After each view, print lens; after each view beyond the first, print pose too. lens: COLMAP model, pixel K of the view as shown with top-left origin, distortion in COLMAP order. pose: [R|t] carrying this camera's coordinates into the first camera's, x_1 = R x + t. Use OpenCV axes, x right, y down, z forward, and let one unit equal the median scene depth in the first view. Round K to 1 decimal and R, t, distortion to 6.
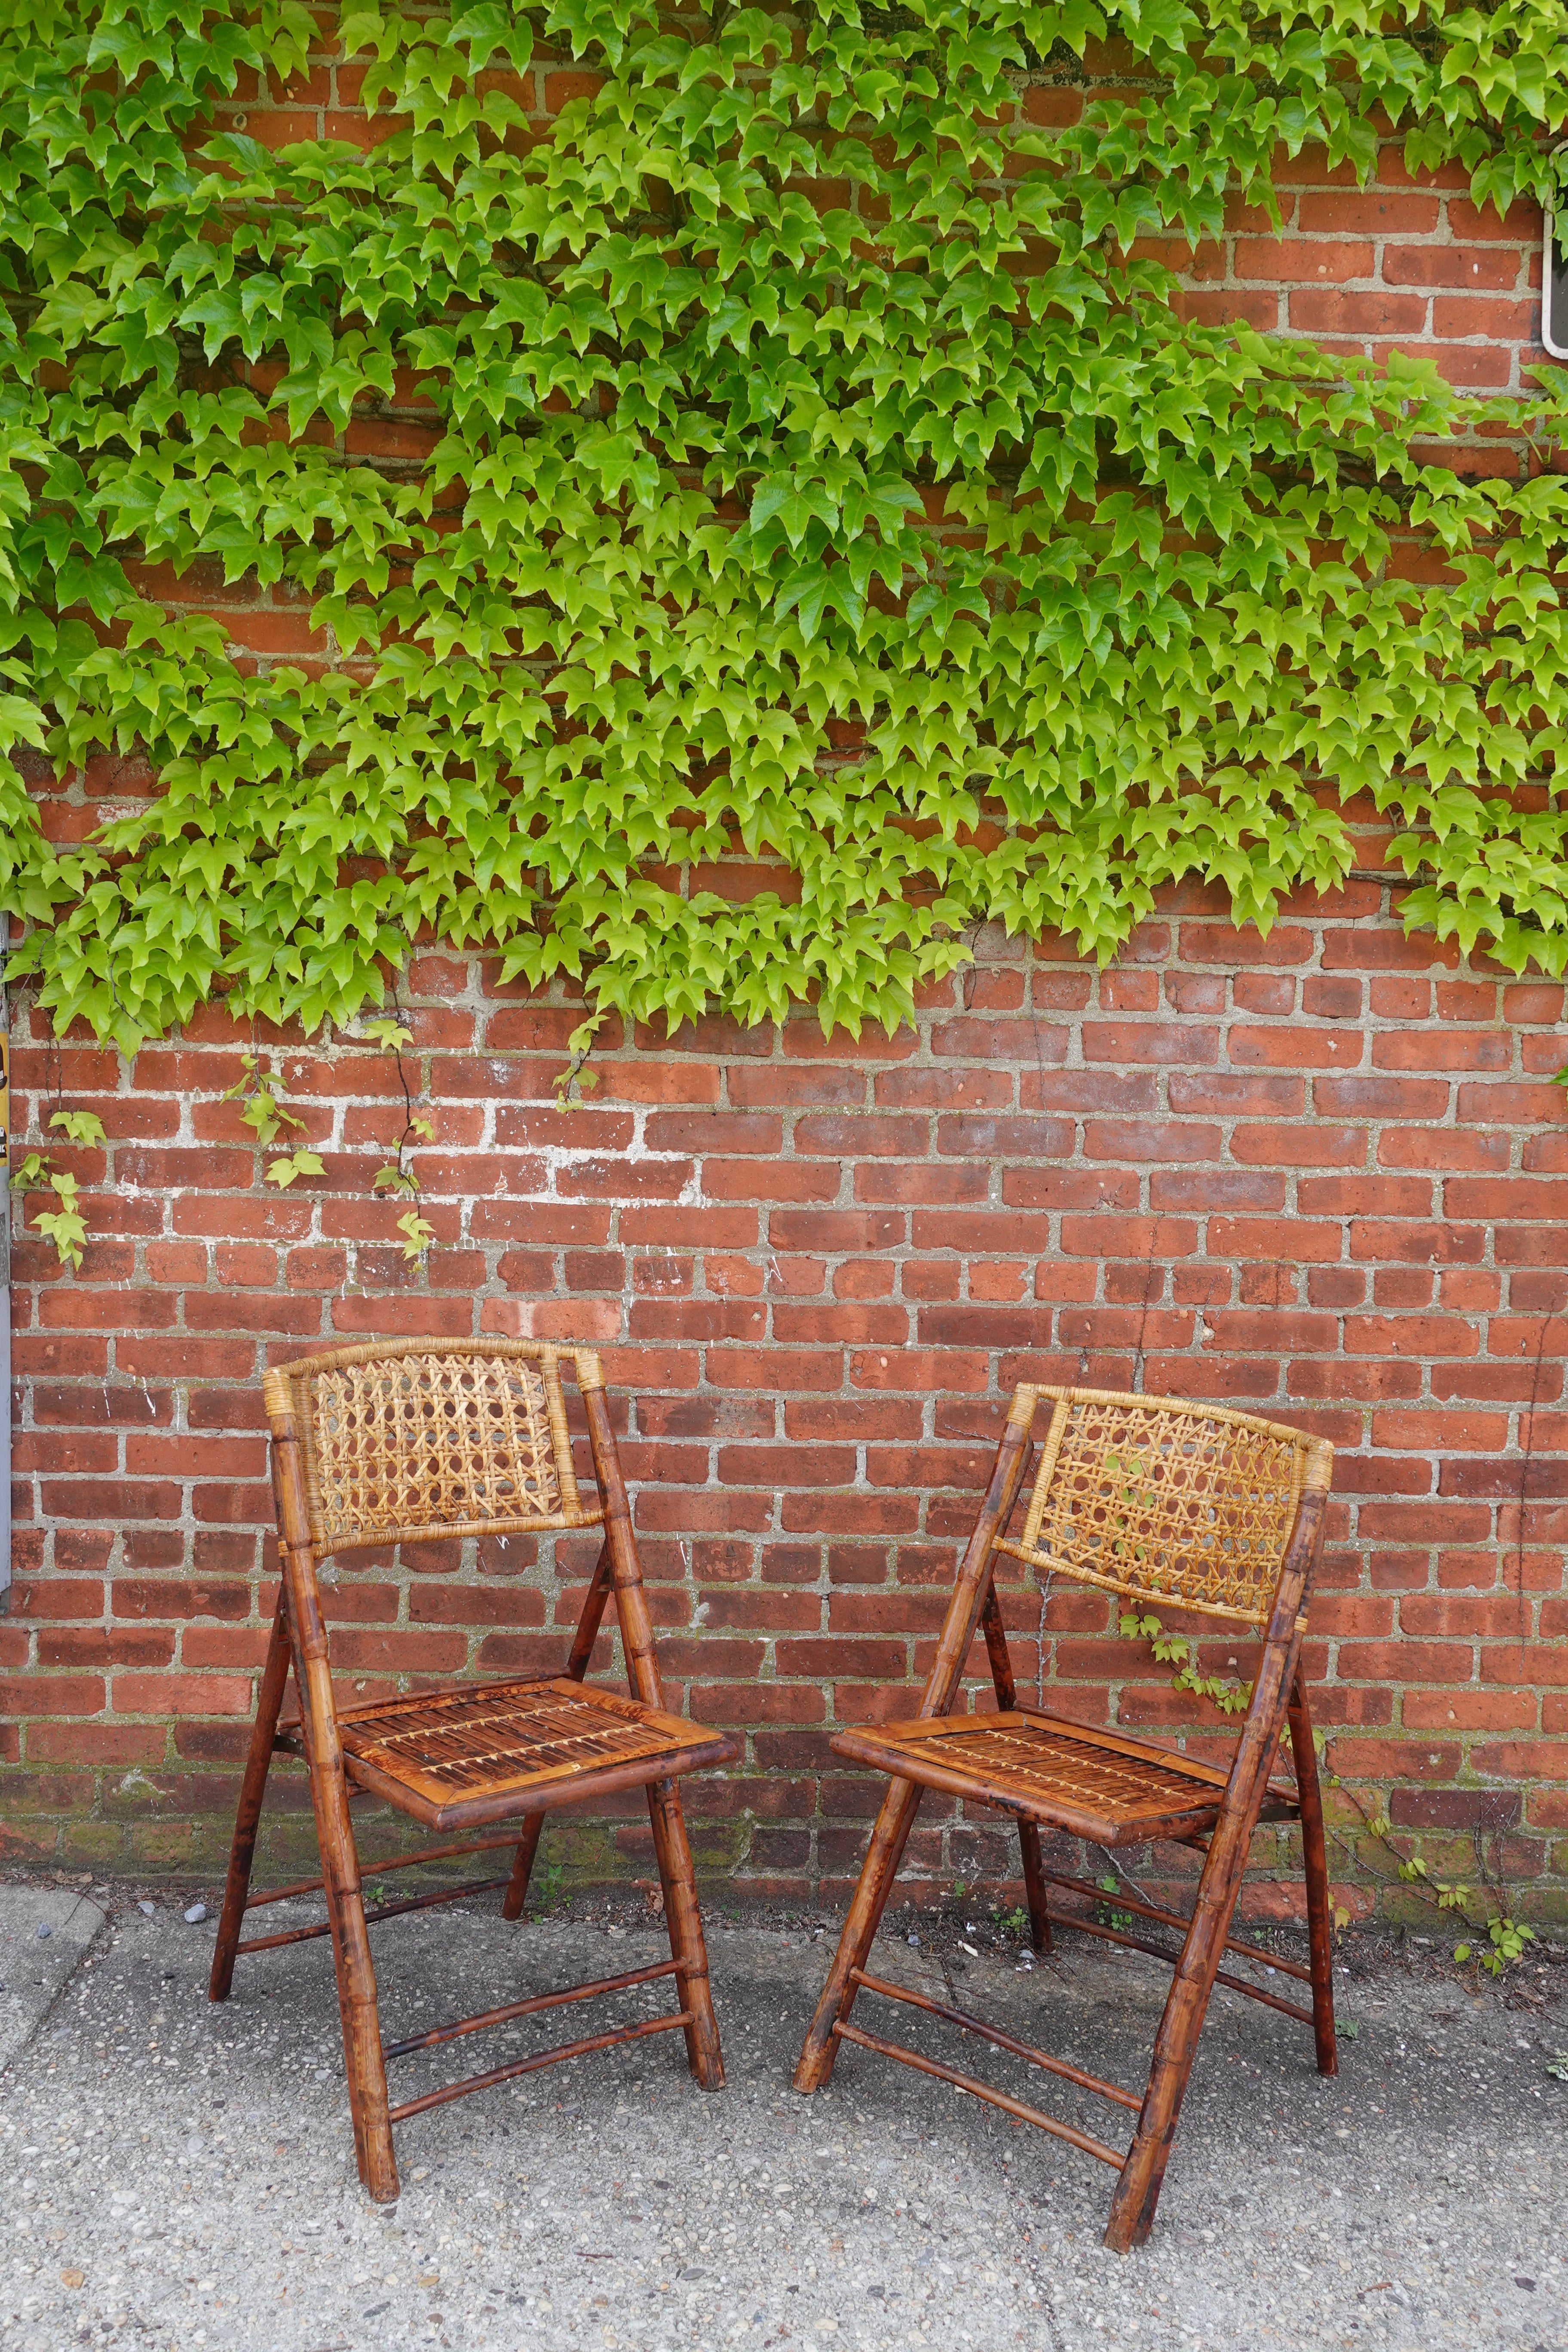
lens RADIAL K [[1879.5, 0, 801.6], [0, 1879.5, 1170.6], [0, 0, 1]] dist [-0.000418, 0.000671]
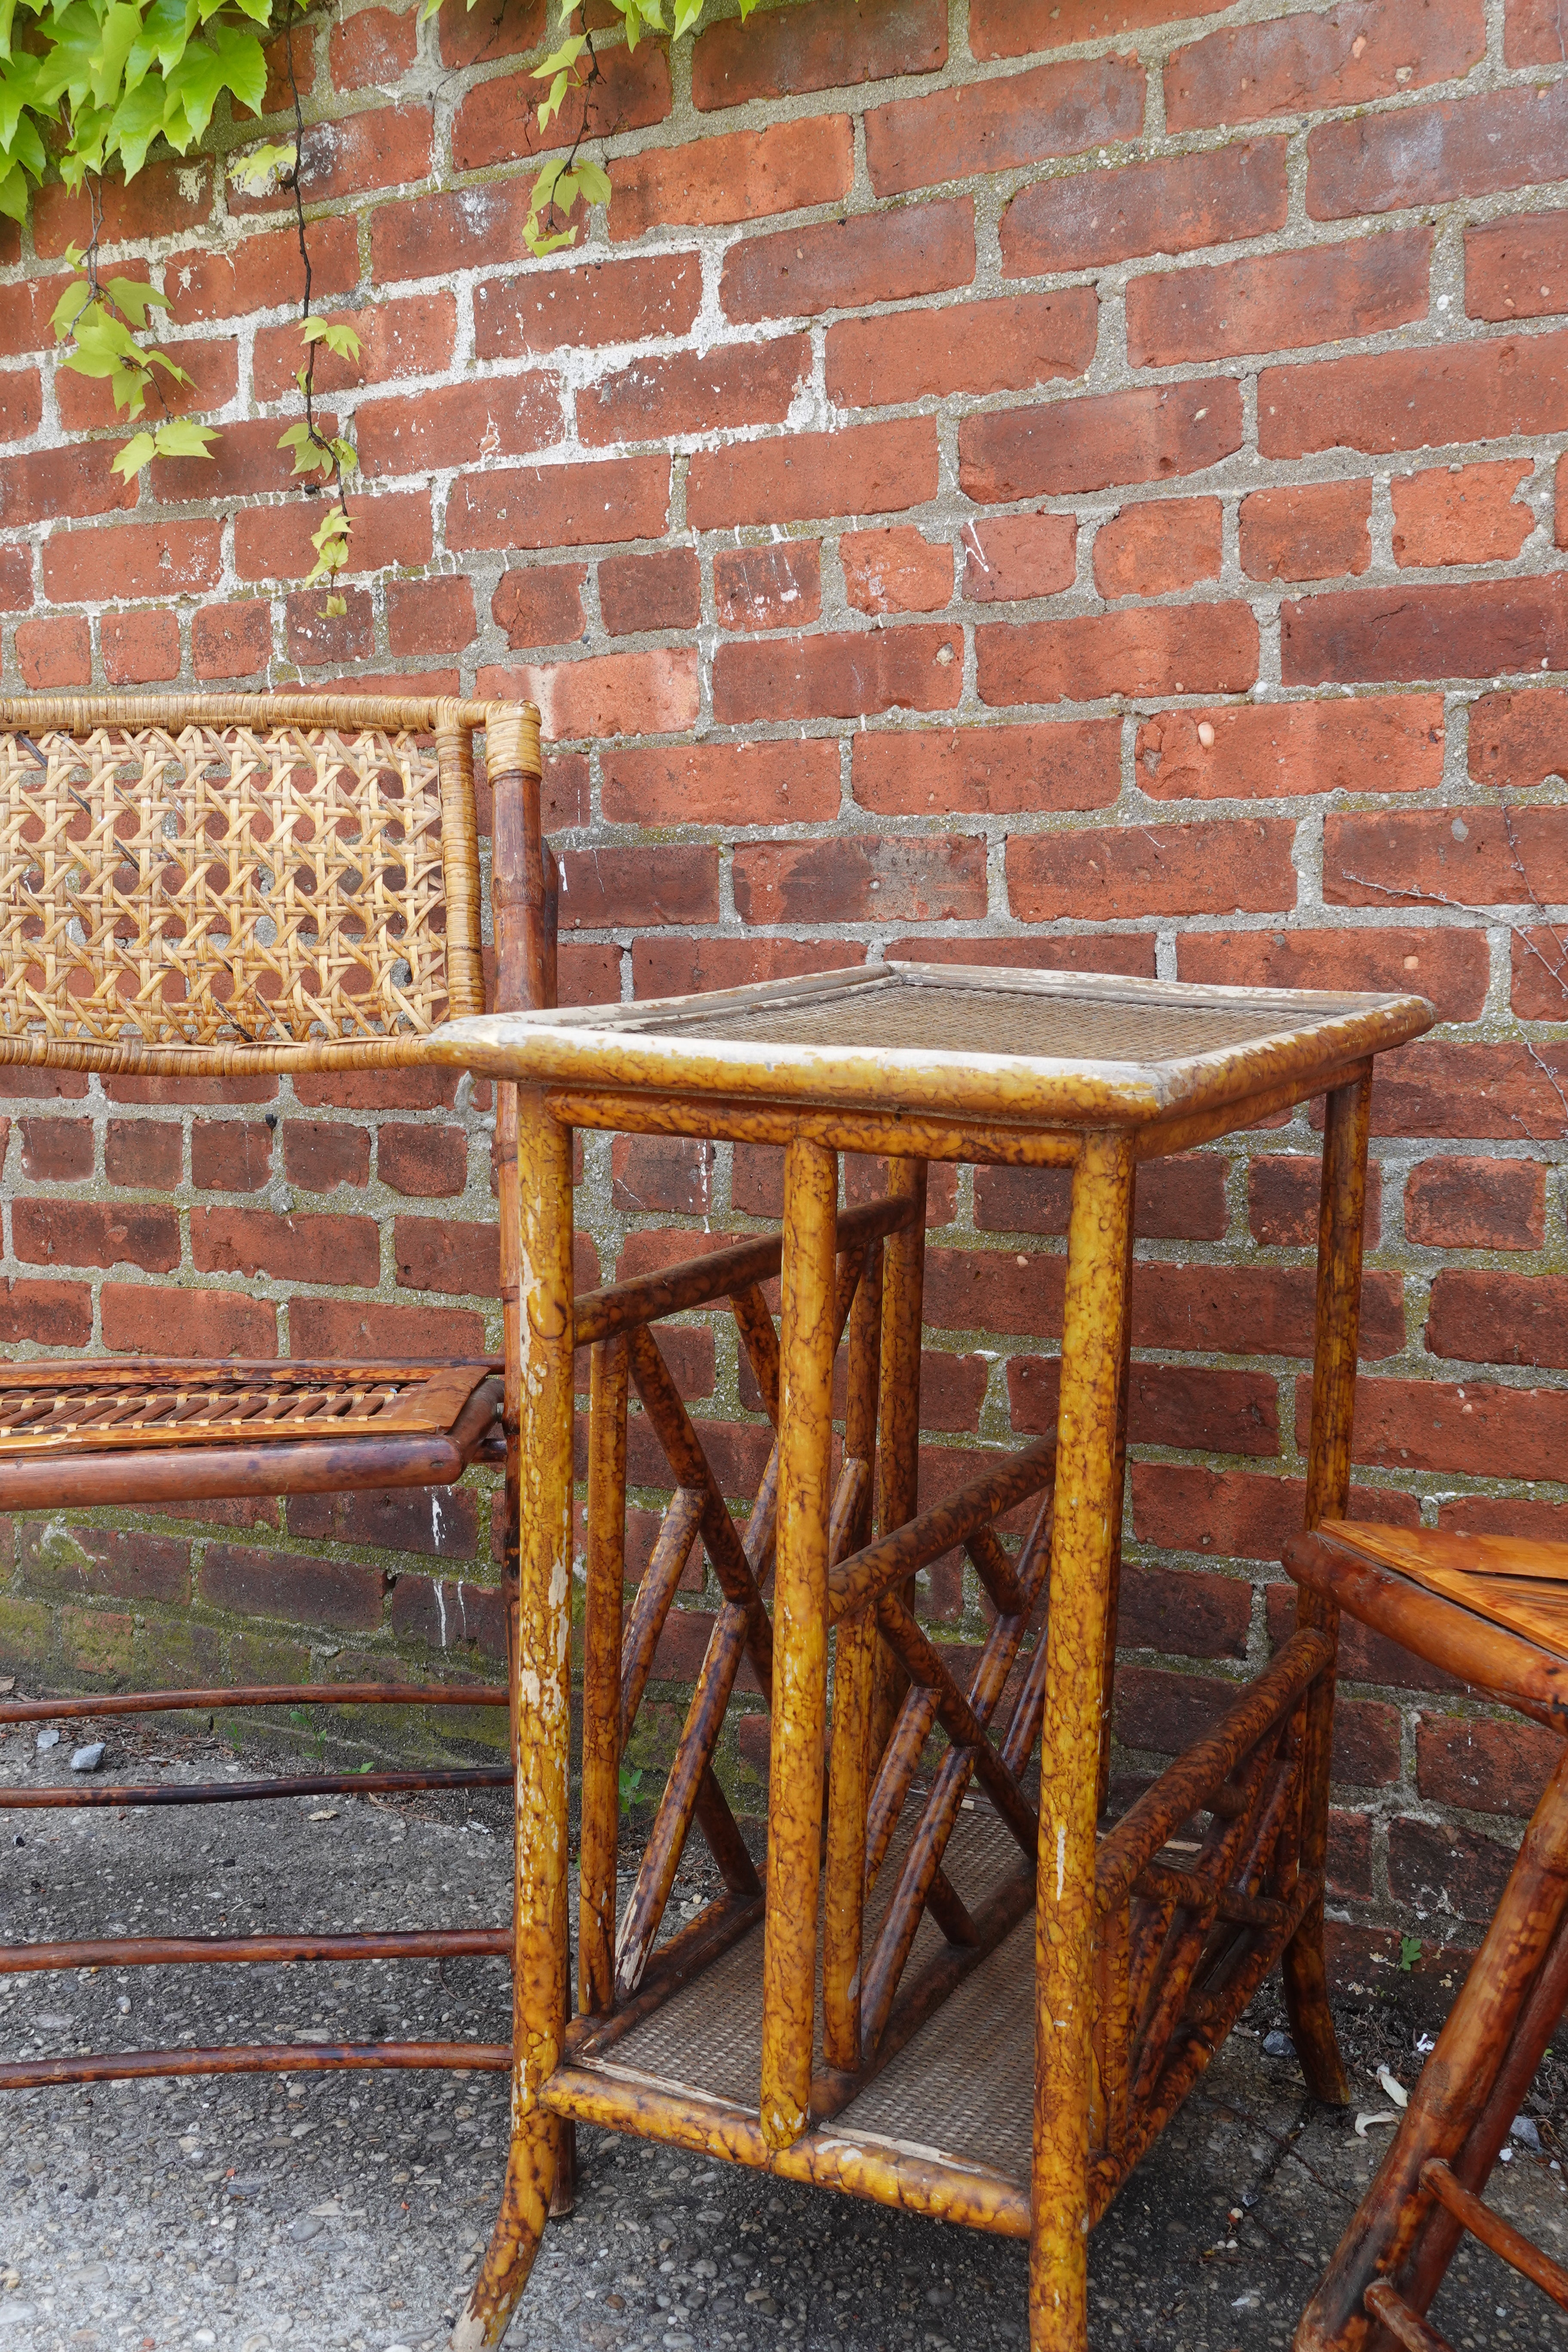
lens RADIAL K [[2581.1, 0, 784.0], [0, 2581.1, 1176.0], [0, 0, 1]] dist [-0.004018, 0.037268]
pose [[0.838539, 0.009936, -0.544751, 0.293566], [0.019125, 0.998681, 0.047655, 0.176176], [0.544506, -0.050379, 0.837243, 0.442273]]
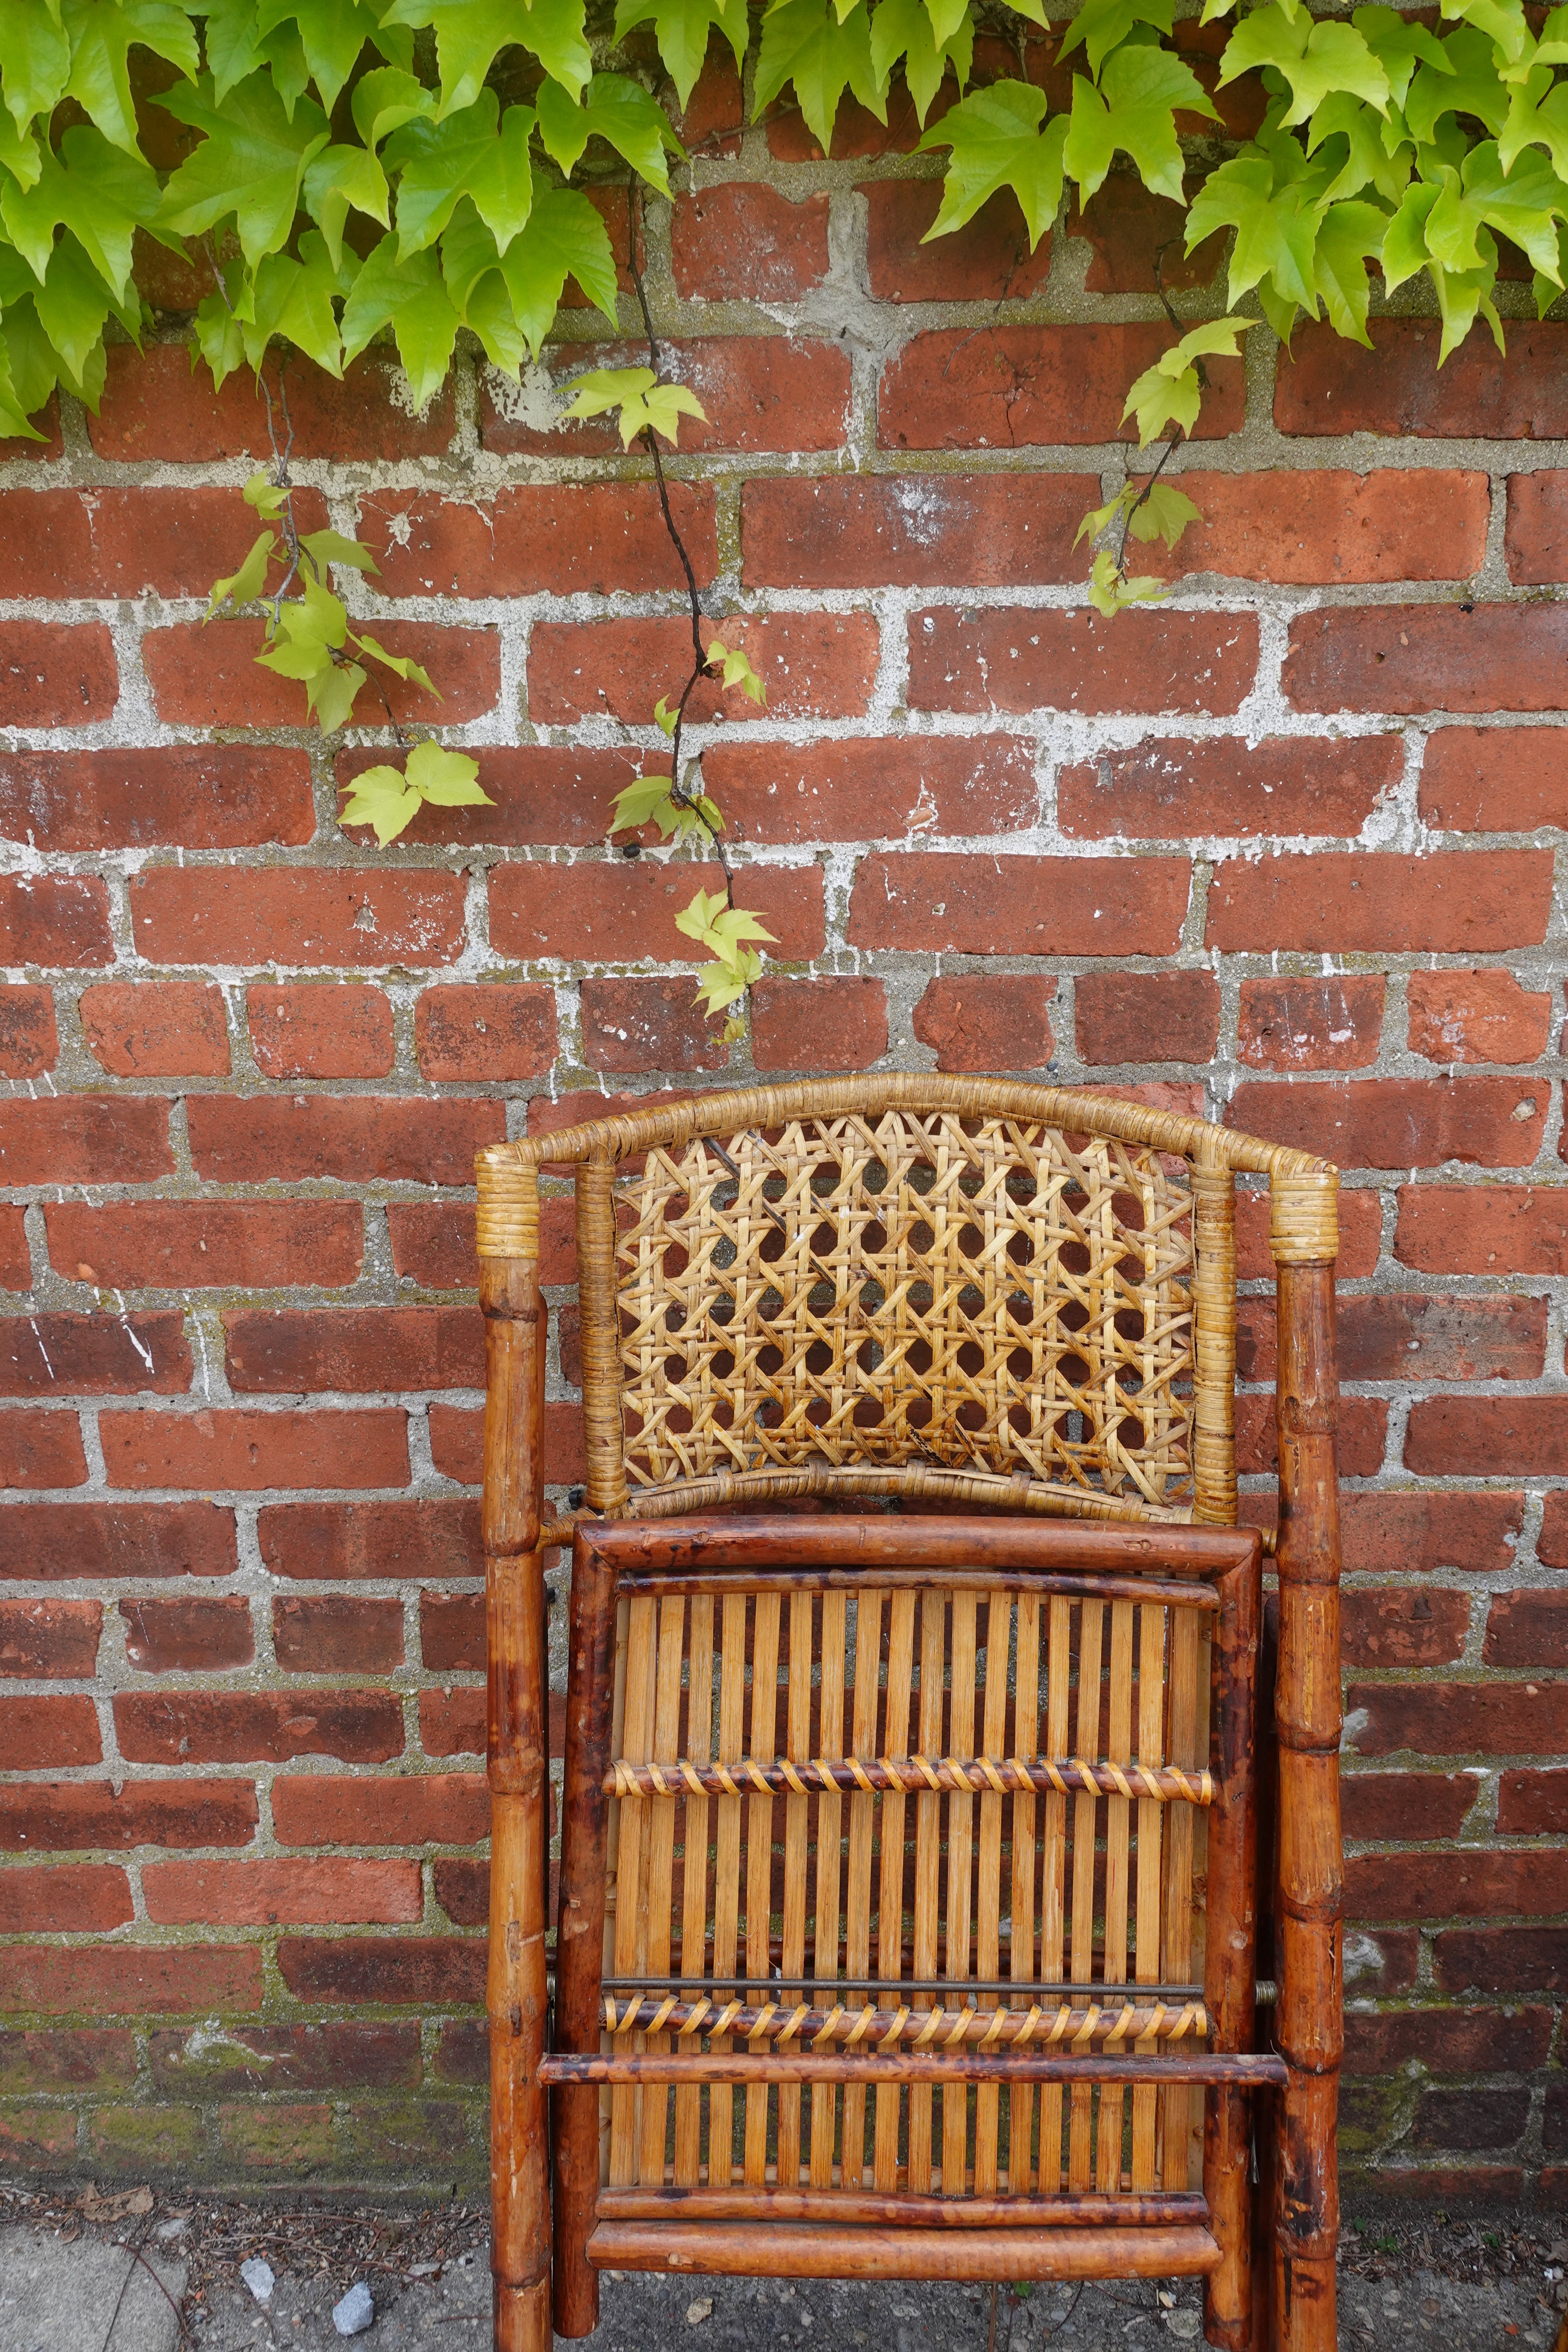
lens RADIAL K [[1625.7, 0, 791.3], [0, 1625.7, 1178.2], [0, 0, 1]] dist [0.004791, -0.006620]
pose [[0.998714, -0.024684, -0.044277, -0.174261], [0.034574, 0.970442, 0.238845, -0.000942], [0.037072, -0.240069, 0.970048, 0.640271]]
